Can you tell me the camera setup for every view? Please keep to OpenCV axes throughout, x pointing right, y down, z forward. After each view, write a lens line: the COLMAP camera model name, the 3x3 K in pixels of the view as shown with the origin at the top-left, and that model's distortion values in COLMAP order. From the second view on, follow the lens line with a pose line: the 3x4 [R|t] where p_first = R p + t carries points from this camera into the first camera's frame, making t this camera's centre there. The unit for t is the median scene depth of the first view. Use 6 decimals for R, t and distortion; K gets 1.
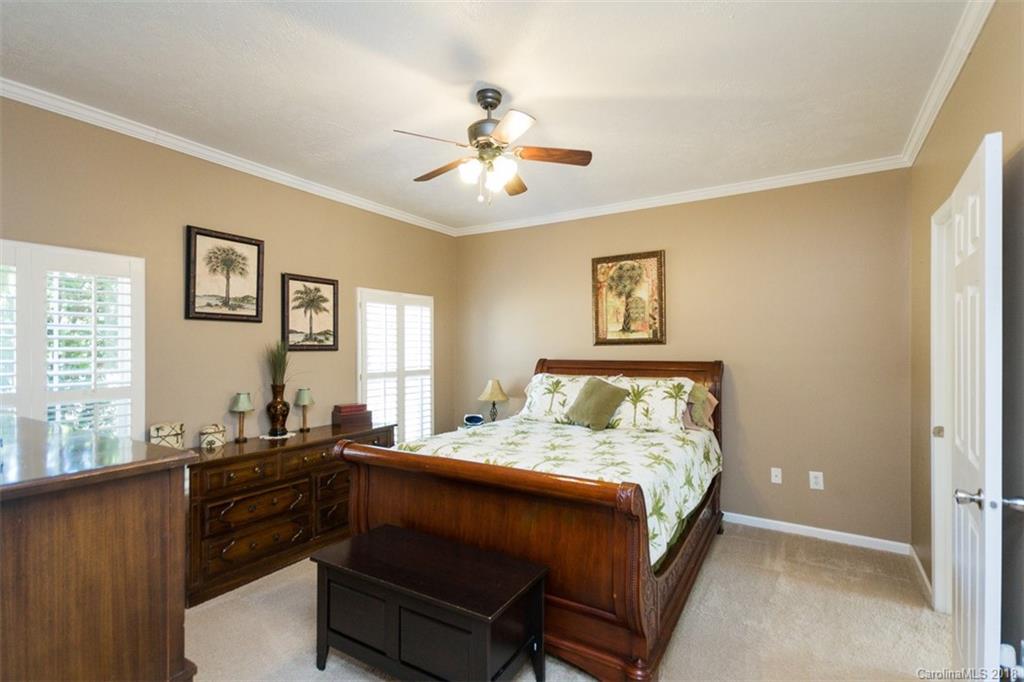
lens RADIAL K [[470.4, 0, 515.5], [0, 470.4, 339.6], [0, 0, 1]] dist [0.002582, 0.000432]
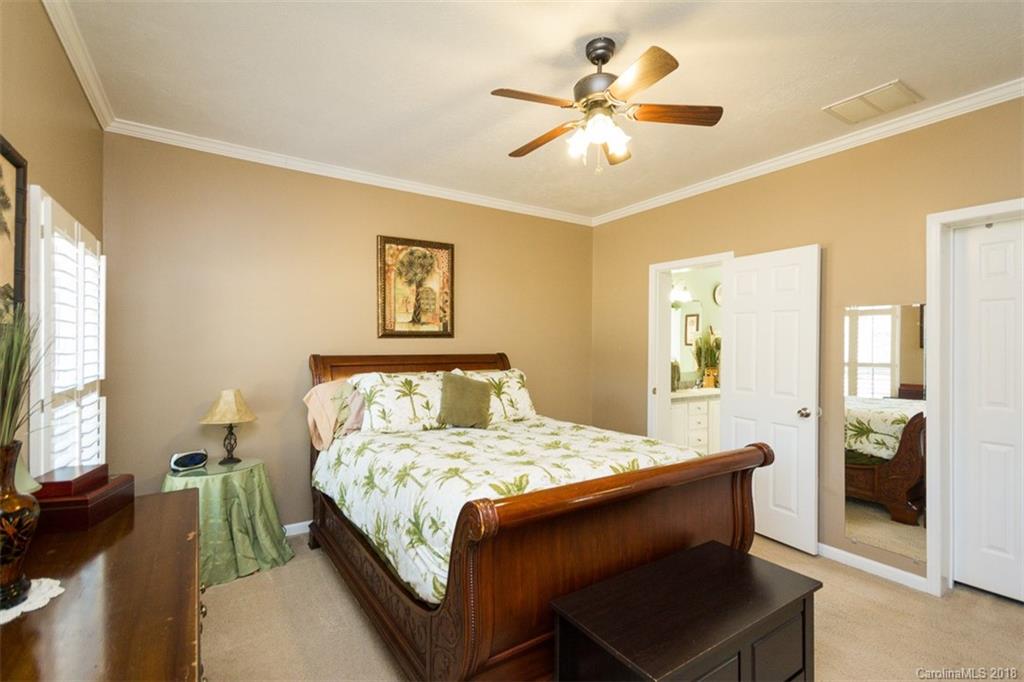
lens RADIAL K [[470.4, 0, 515.5], [0, 470.4, 339.6], [0, 0, 1]] dist [0.002582, 0.000432]
pose [[0.429140, 0.012062, 0.903158, -0.515825], [-0.019737, 0.999797, -0.003975, 0.014455], [-0.903022, -0.016120, 0.429291, 0.430760]]
